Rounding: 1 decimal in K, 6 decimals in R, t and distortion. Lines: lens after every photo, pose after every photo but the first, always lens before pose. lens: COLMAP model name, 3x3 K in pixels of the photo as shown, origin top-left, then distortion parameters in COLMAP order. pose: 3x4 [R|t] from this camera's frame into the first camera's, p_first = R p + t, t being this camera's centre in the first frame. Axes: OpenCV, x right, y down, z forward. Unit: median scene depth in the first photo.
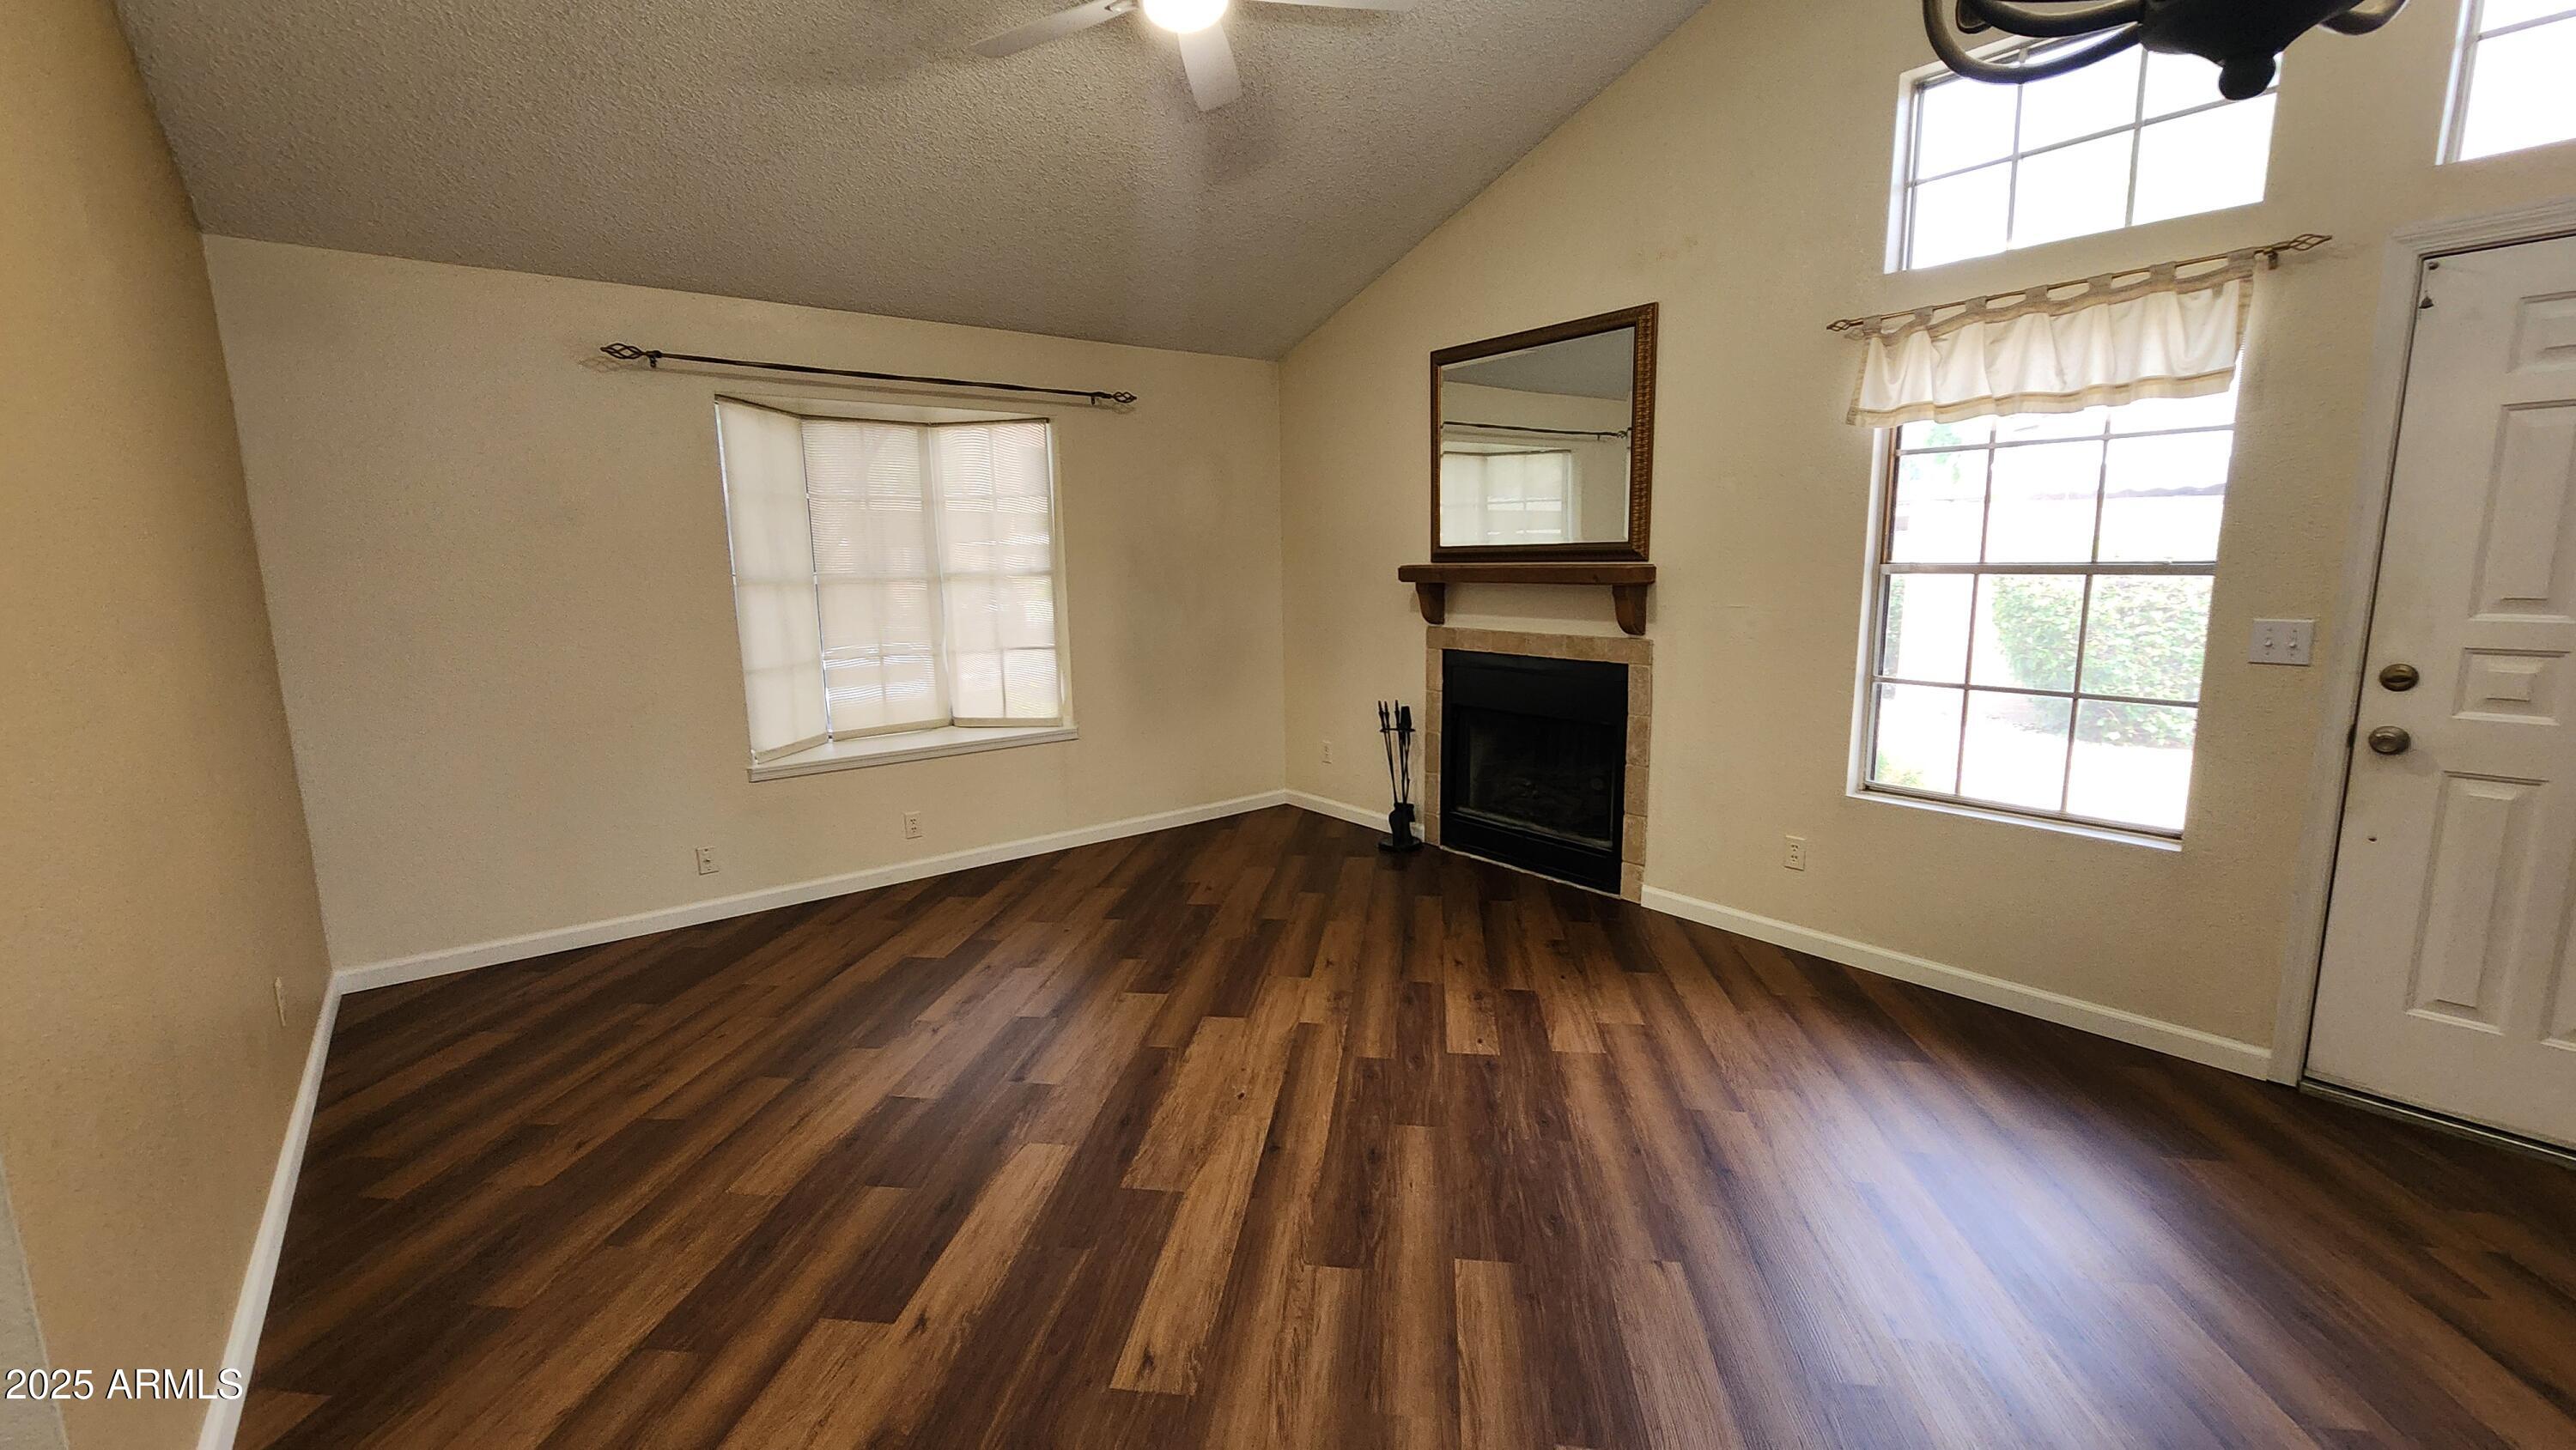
lens RADIAL K [[1063.2, 0, 1270.8], [0, 1063.2, 724.7], [0, 0, 1]] dist [-0.000305, -0.000446]
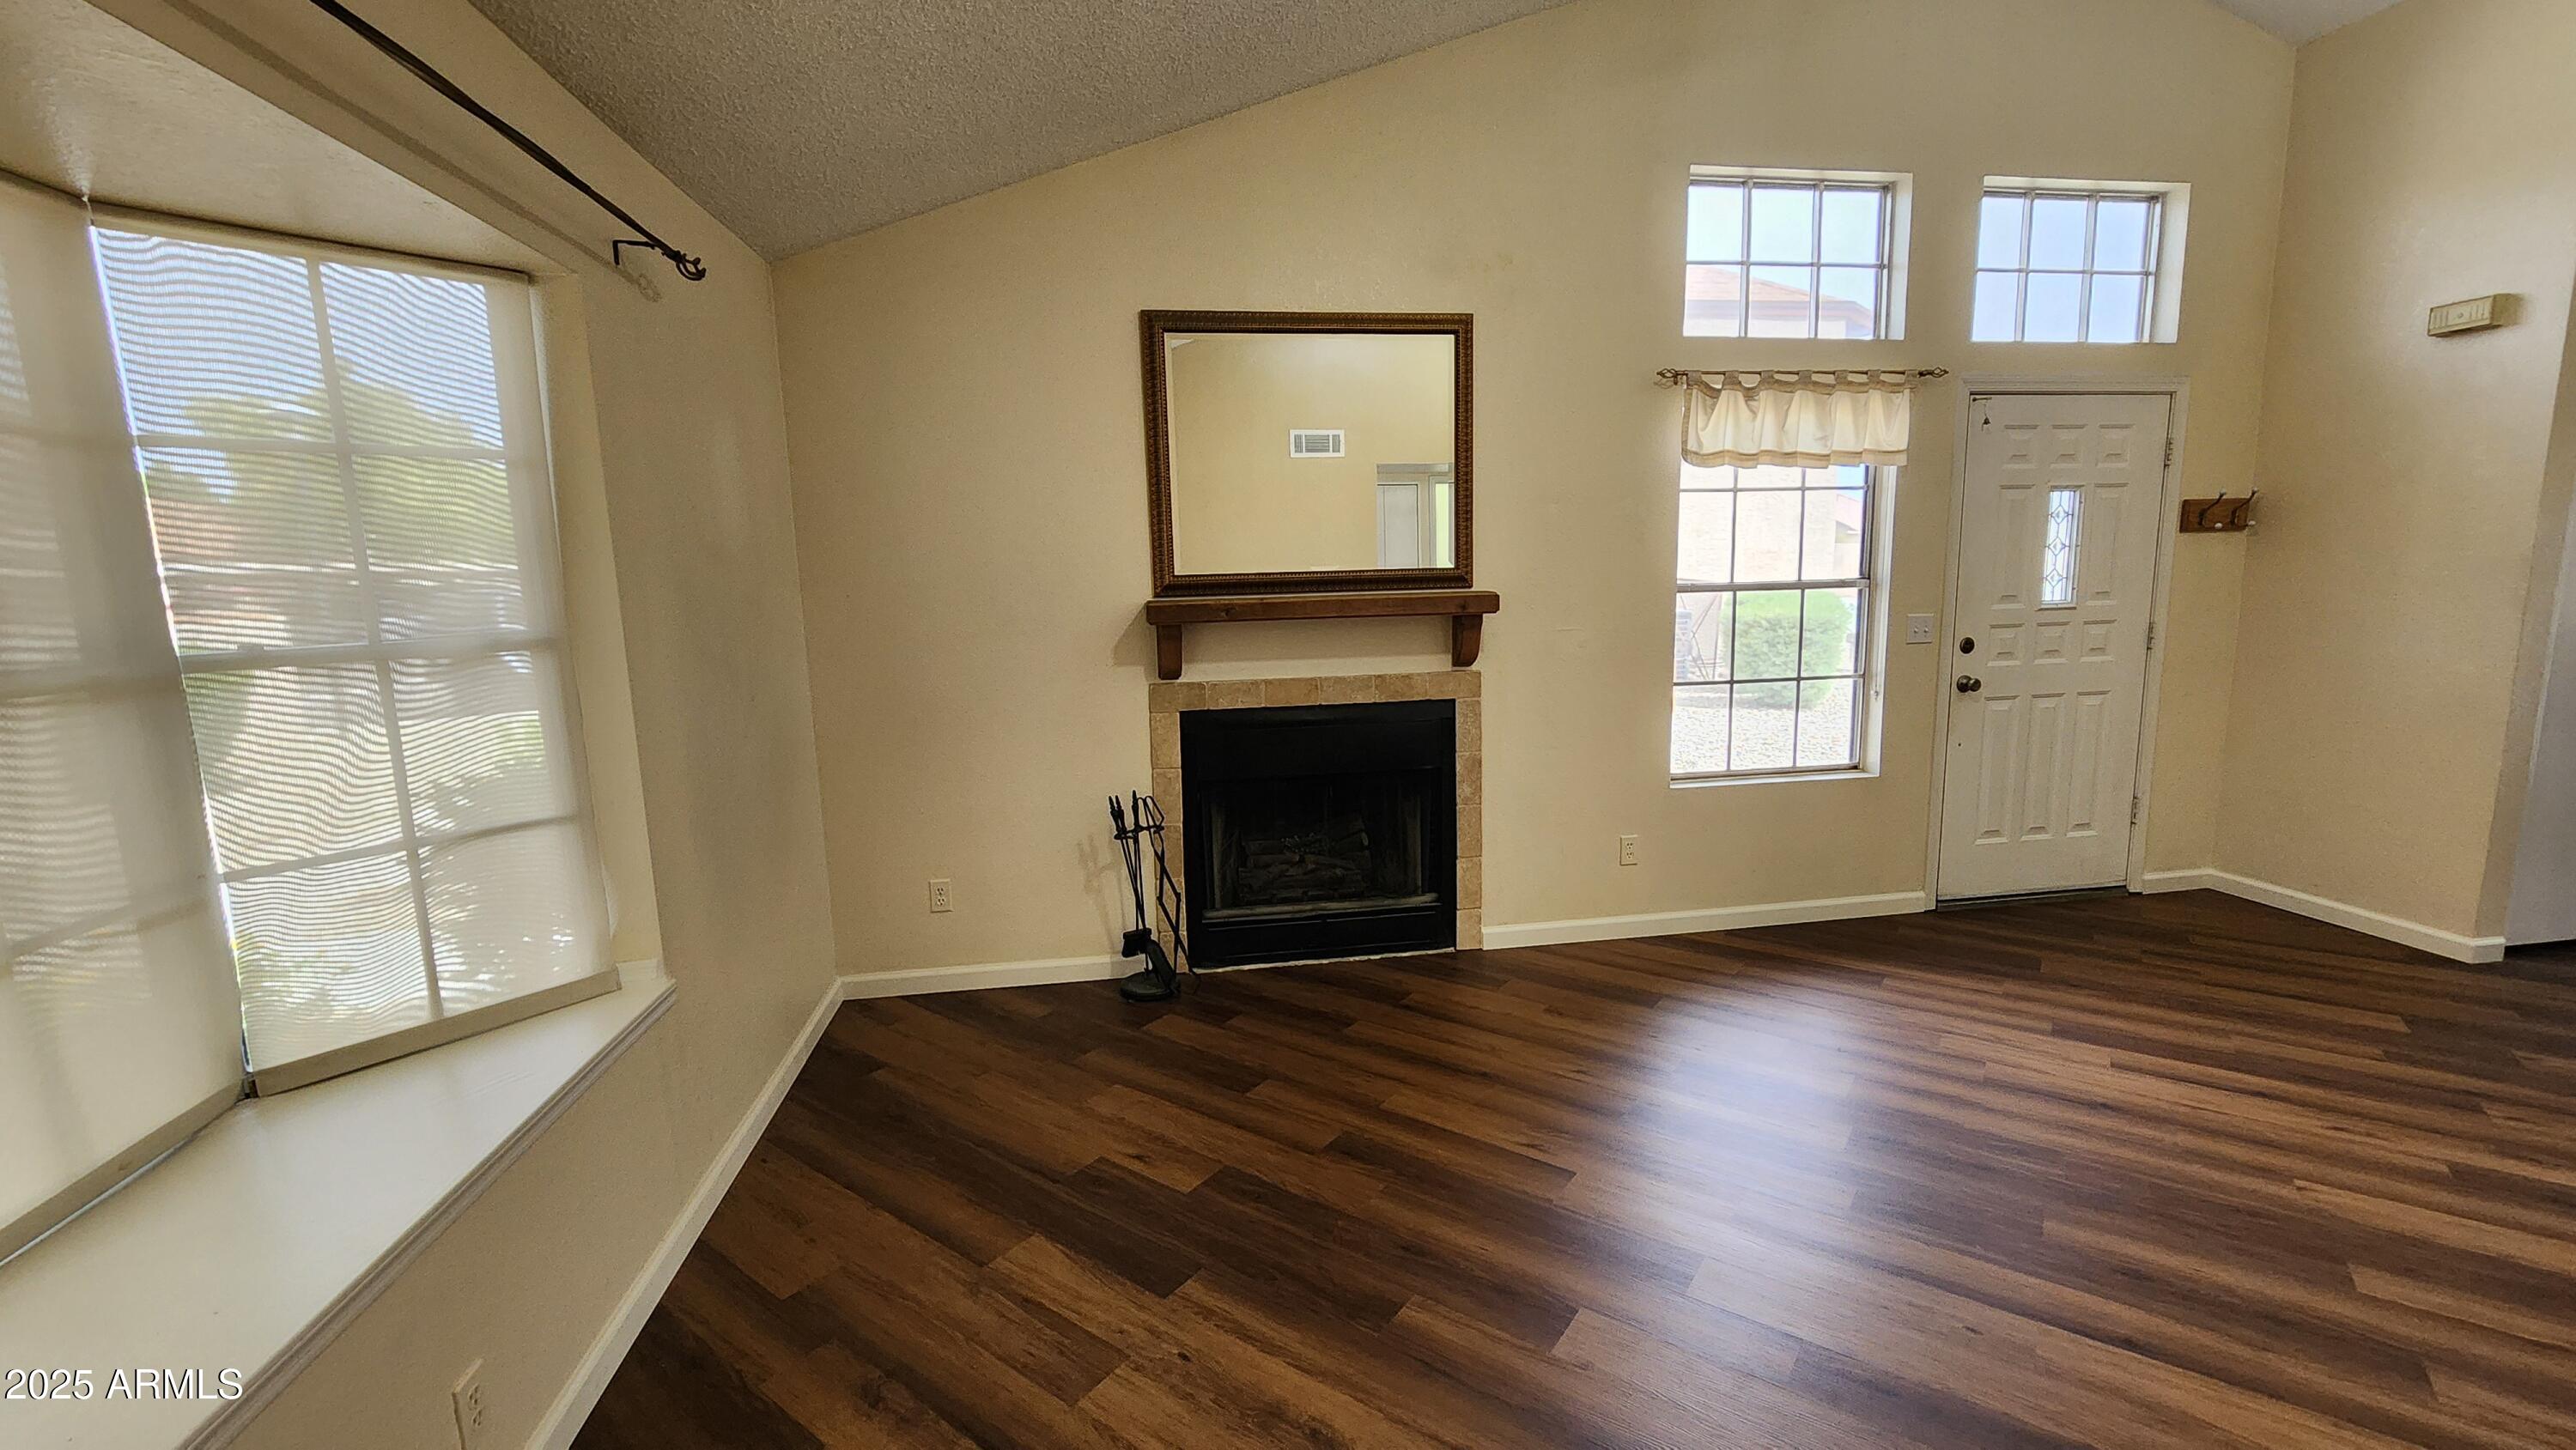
lens RADIAL K [[1063.2, 0, 1305.5], [0, 1063.2, 726.0], [0, 0, 1]] dist [-0.000305, -0.000446]
pose [[0.474074, -0.123710, 0.871751, -0.543431], [0.157666, 0.986005, 0.054182, -0.105531], [-0.866253, 0.111760, 0.486945, 0.671078]]
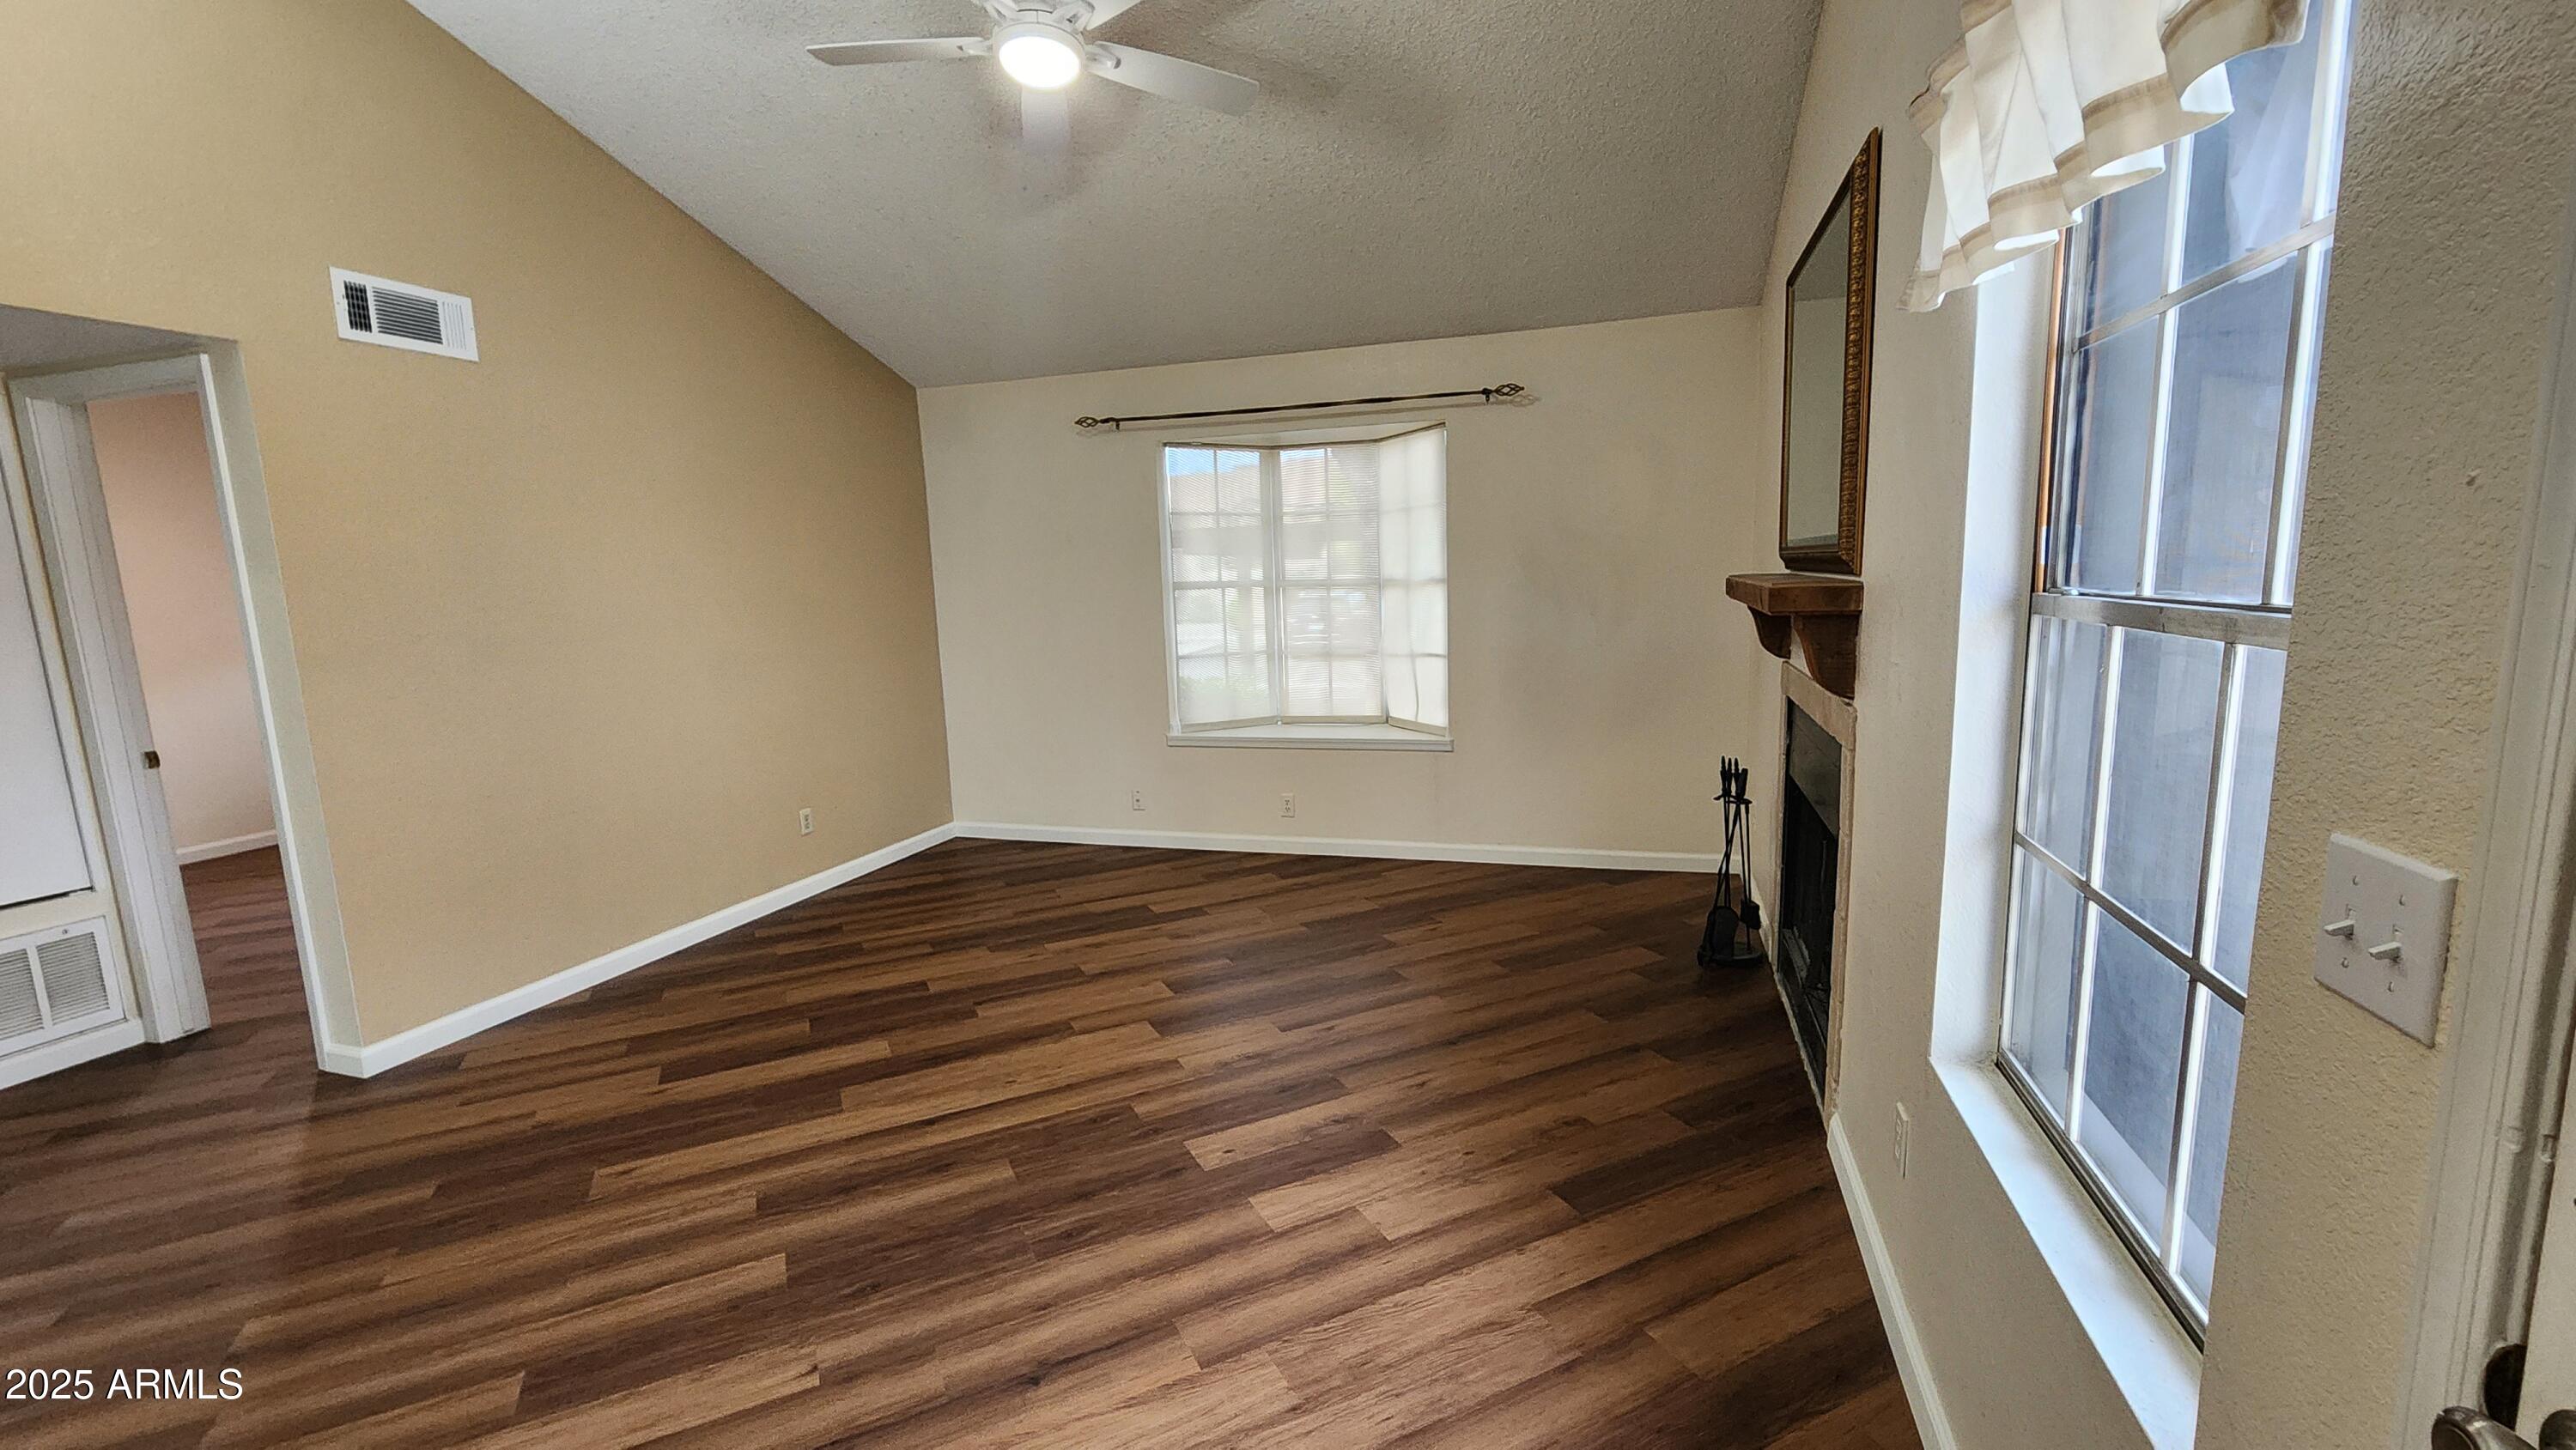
lens RADIAL K [[1063.2, 0, 1293.8], [0, 1063.2, 730.3], [0, 0, 1]] dist [-0.000305, -0.000446]
pose [[0.570408, 0.123282, -0.812057, 0.653982], [-0.107199, 0.991389, 0.075208, -0.078957], [0.814336, 0.044152, 0.578712, 0.400271]]
